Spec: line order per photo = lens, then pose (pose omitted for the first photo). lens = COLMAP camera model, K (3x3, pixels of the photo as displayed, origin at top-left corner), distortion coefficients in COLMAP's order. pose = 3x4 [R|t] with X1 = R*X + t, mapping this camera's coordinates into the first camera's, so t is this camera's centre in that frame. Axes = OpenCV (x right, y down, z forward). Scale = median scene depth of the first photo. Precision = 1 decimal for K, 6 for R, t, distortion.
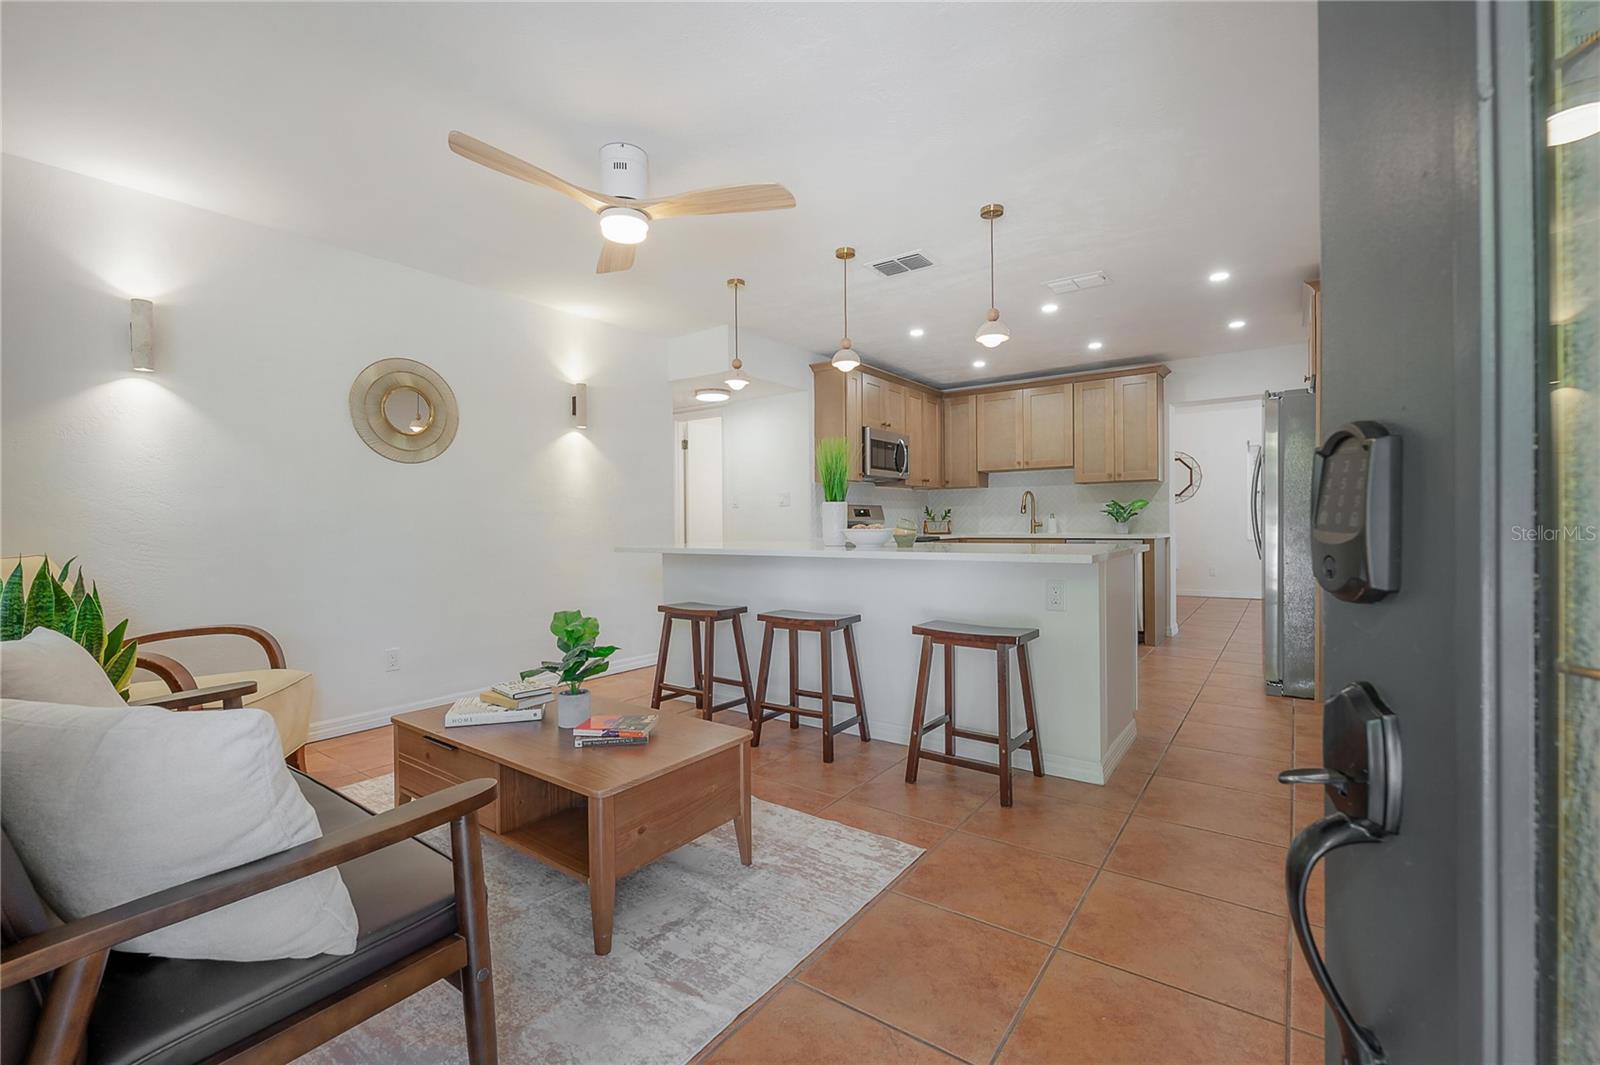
lens RADIAL K [[692.1, 0, 808.5], [0, 692.1, 531.6], [0, 0, 1]] dist [-0.002303, -0.000460]
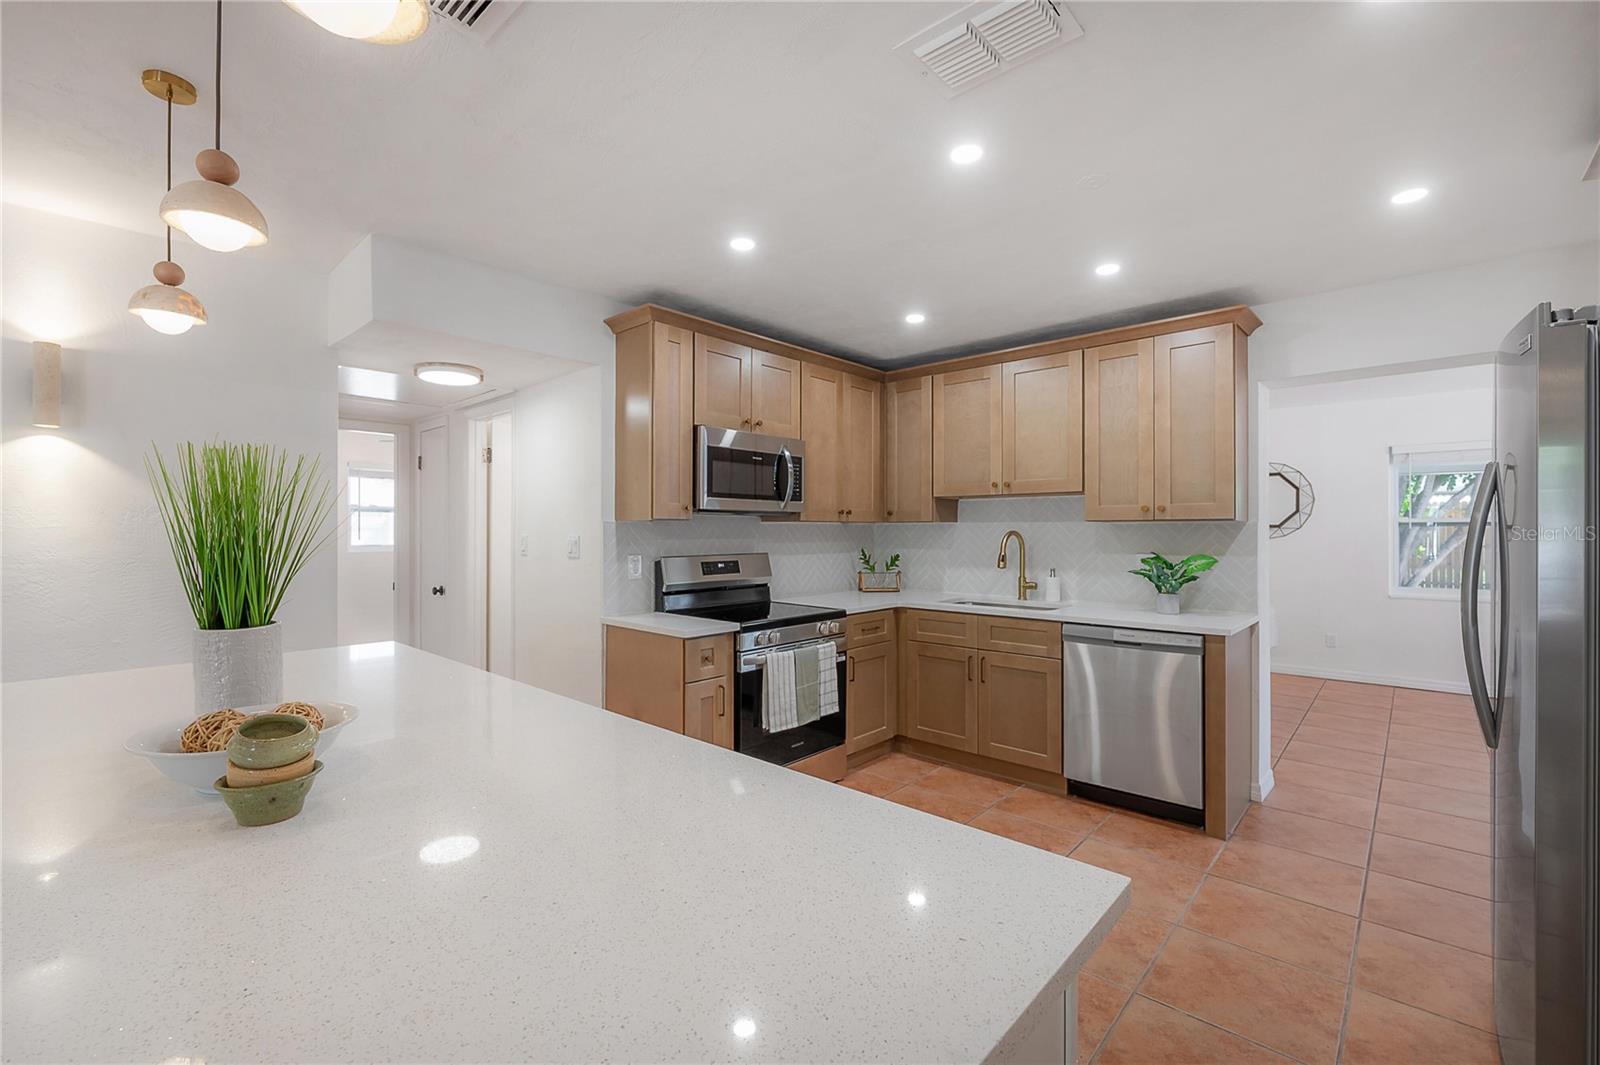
lens RADIAL K [[683.2, 0, 812.6], [0, 683.2, 532.6], [0, 0, 1]] dist [0.000748, 0.000110]
pose [[0.994868, 0.010312, -0.100658, 0.212707], [-0.011219, 0.999901, -0.008449, -0.052322], [0.100561, 0.009535, 0.994885, 0.401497]]
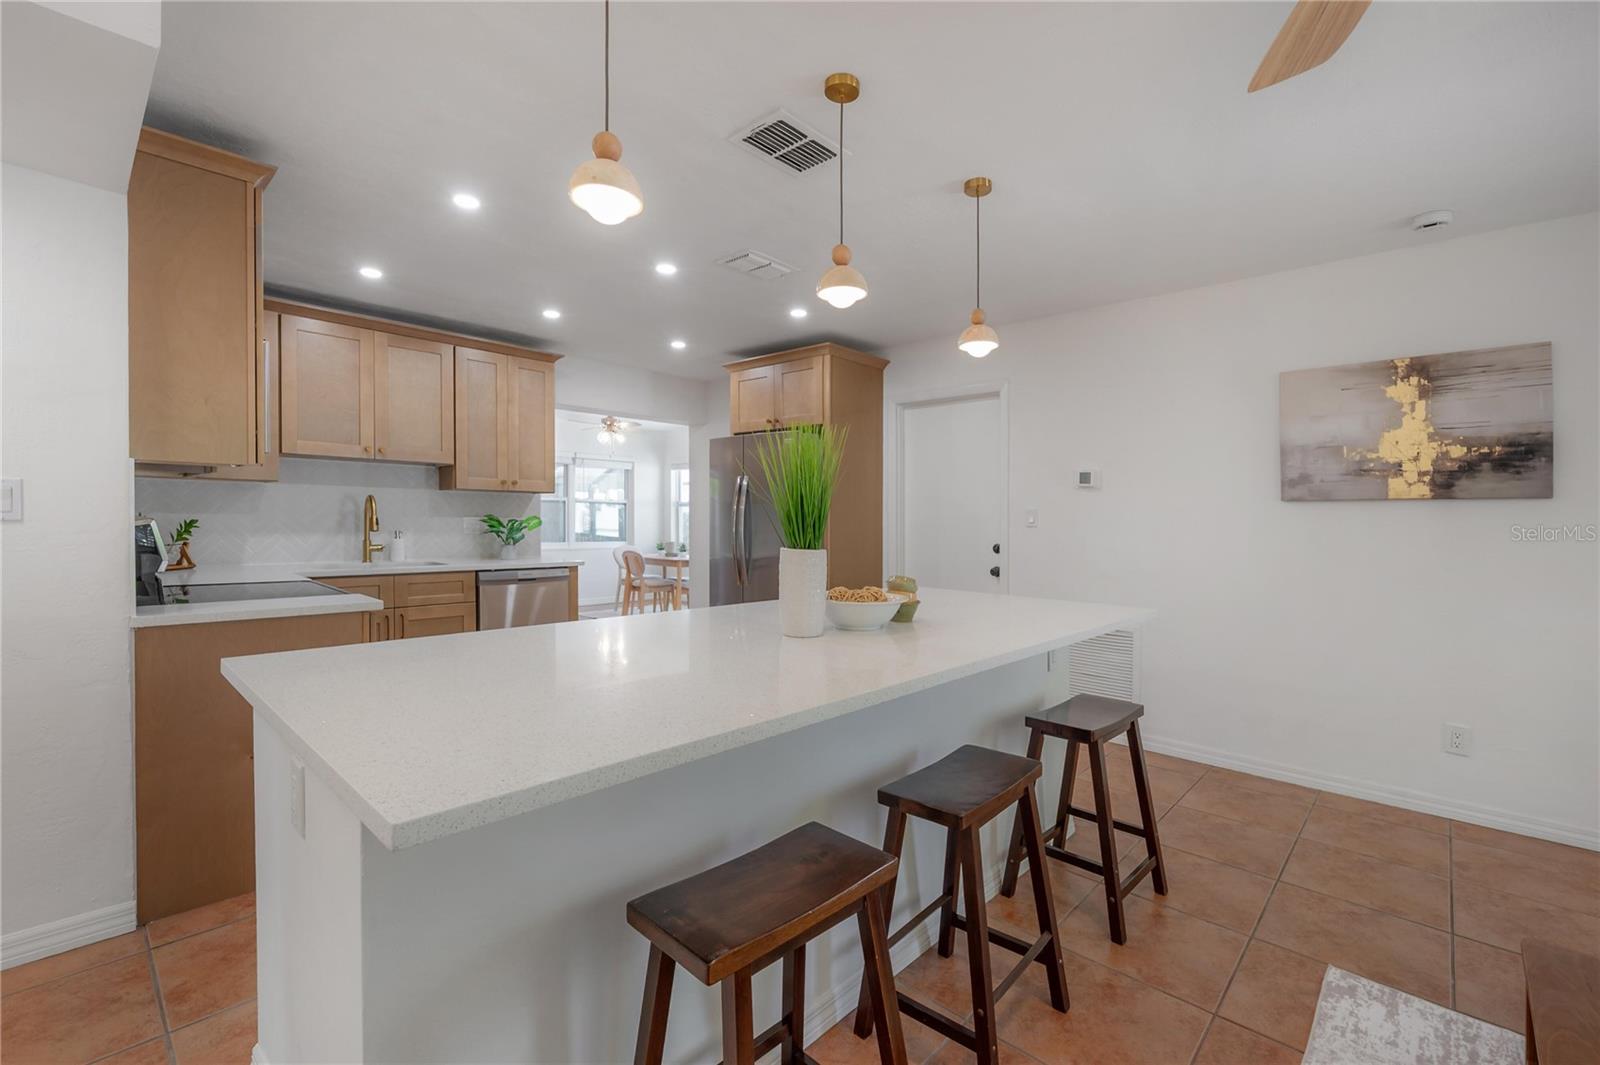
lens RADIAL K [[692.1, 0, 808.5], [0, 692.1, 531.6], [0, 0, 1]] dist [-0.002303, -0.000460]
pose [[0.102951, -0.012533, 0.994607, -0.278047], [-0.003210, 0.999911, 0.012932, -0.036664], [-0.994681, -0.004524, 0.102901, 0.566502]]
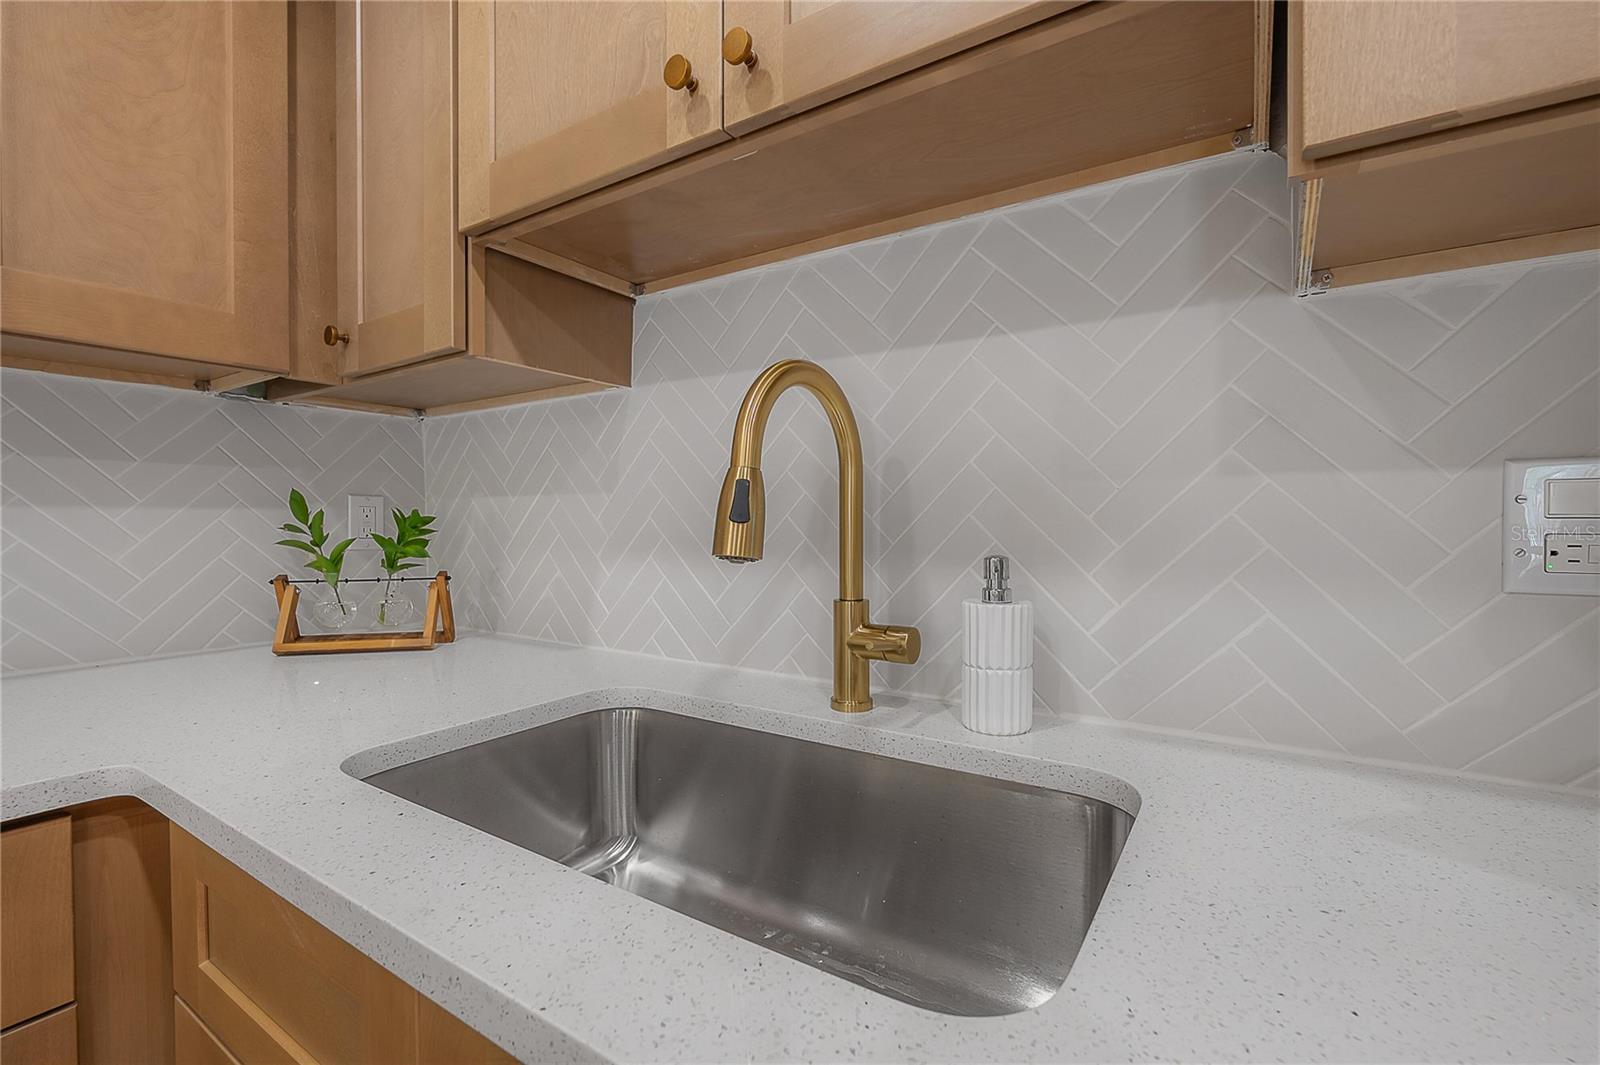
lens RADIAL K [[684.3, 0, 800.0], [0, 684.3, 532.5], [0, 0, 1]] dist [0.000240, -0.000089]
pose [[0.999066, 0.006844, 0.042657, 0.328488], [-0.007118, 0.999955, 0.006256, -0.032330], [-0.042612, -0.006554, 0.999070, 0.926193]]
